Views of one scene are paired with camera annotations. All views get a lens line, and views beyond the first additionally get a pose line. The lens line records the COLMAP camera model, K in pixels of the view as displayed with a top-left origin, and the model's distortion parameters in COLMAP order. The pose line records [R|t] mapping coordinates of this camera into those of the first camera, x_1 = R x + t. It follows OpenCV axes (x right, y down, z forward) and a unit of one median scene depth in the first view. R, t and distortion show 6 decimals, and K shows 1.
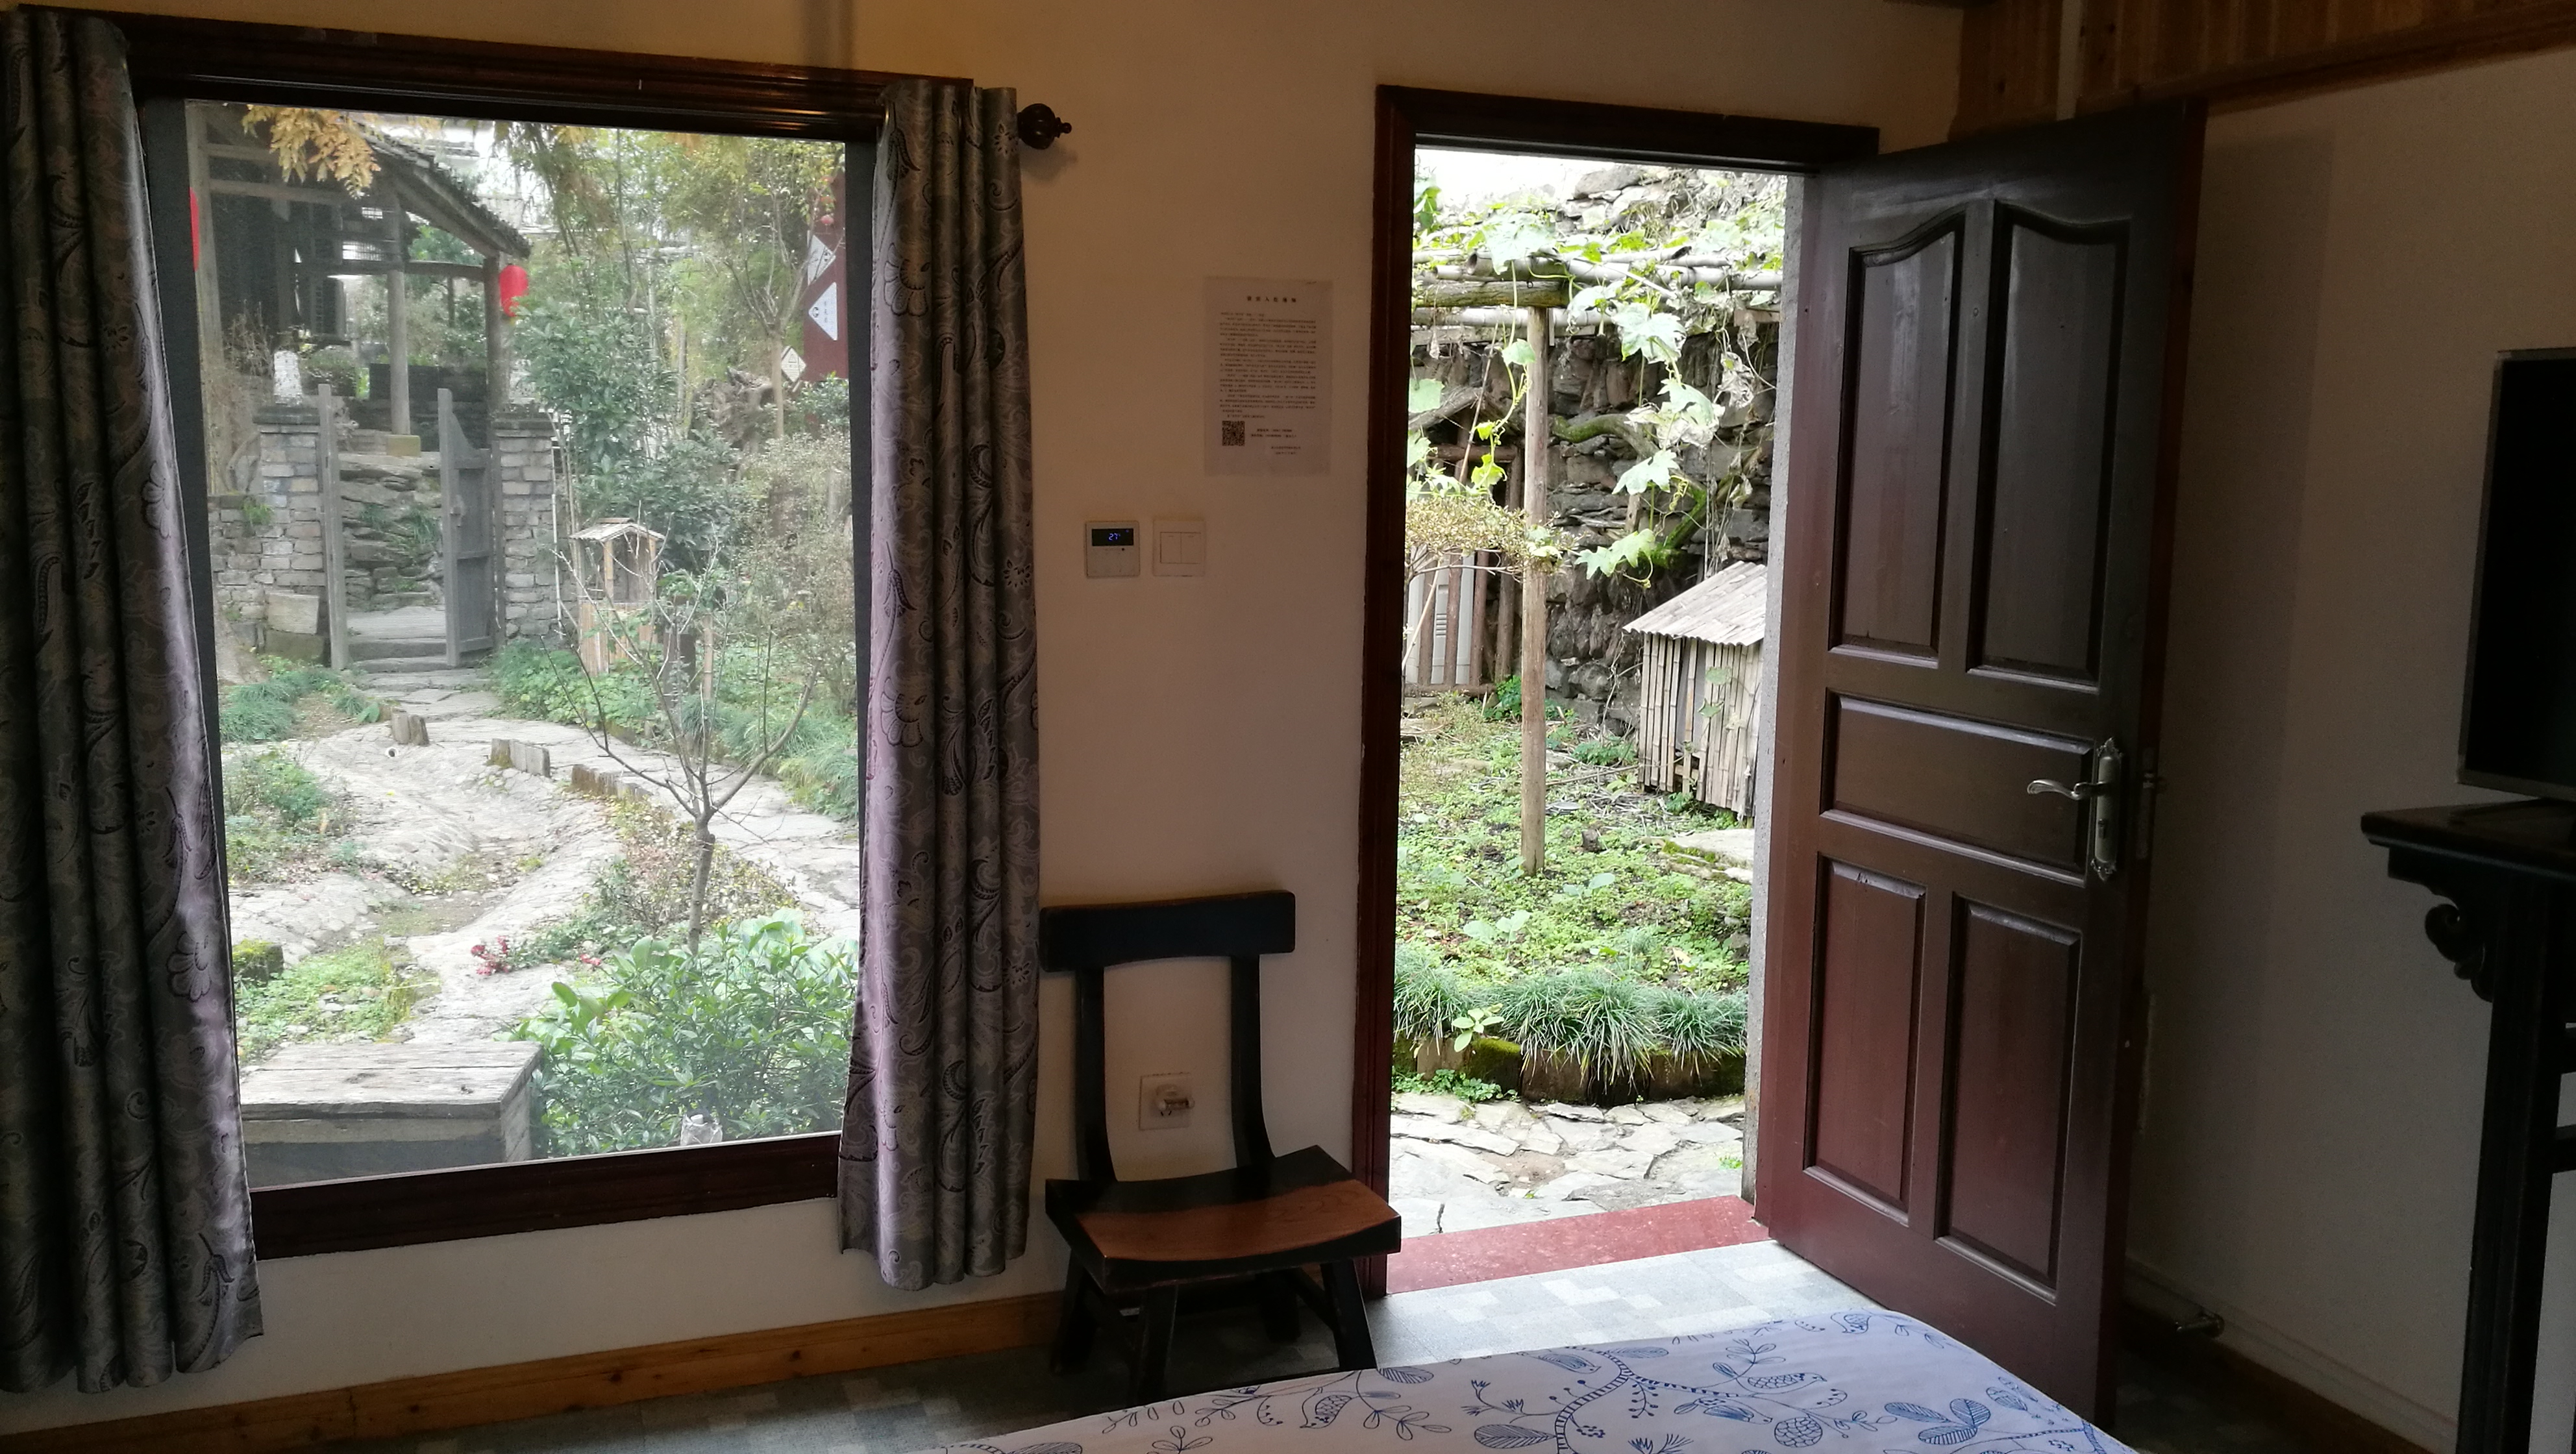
lens RADIAL K [[1962.1, 0, 1288.0], [0, 1962.1, 727.0], [0, 0, 1]] dist [-0.060103, -0.000722]
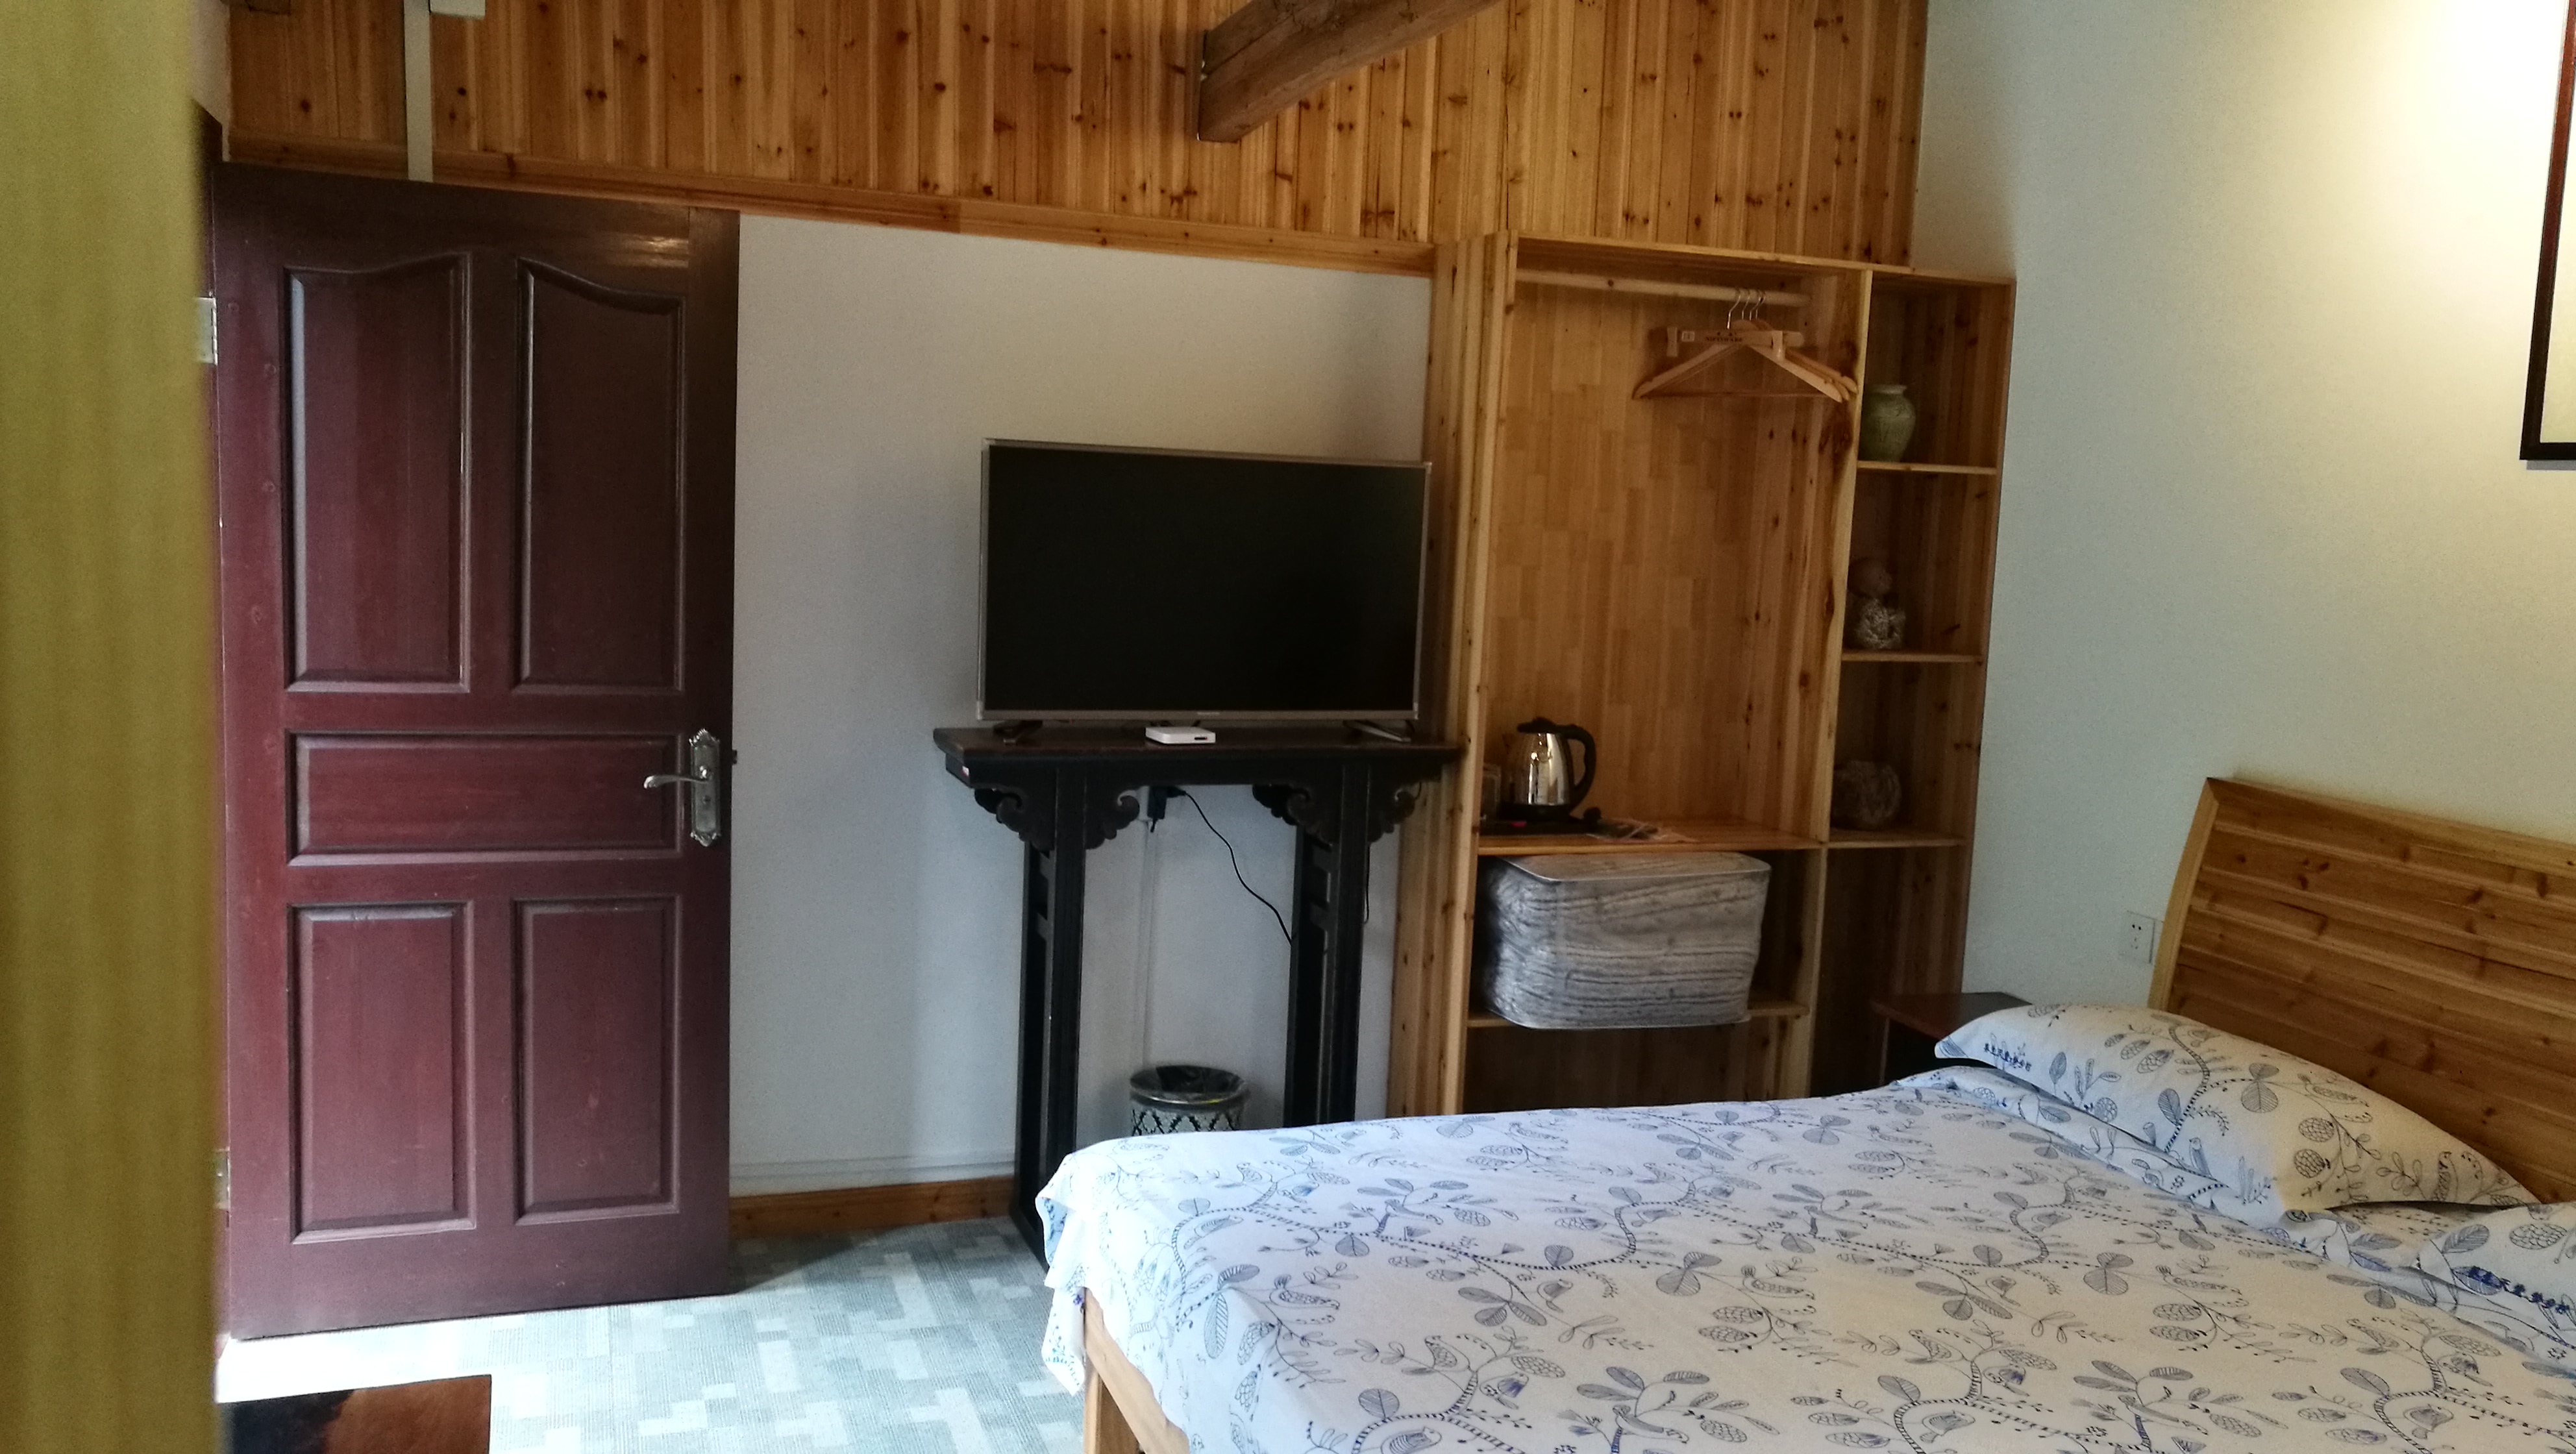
lens RADIAL K [[1962.1, 0, 1288.0], [0, 1962.1, 727.0], [0, 0, 1]] dist [-0.060103, -0.000722]
pose [[0.010937, -0.135226, 0.990754, -0.820080], [0.083474, 0.987479, 0.133858, -0.135674], [-0.996450, 0.081238, 0.022088, 0.640605]]
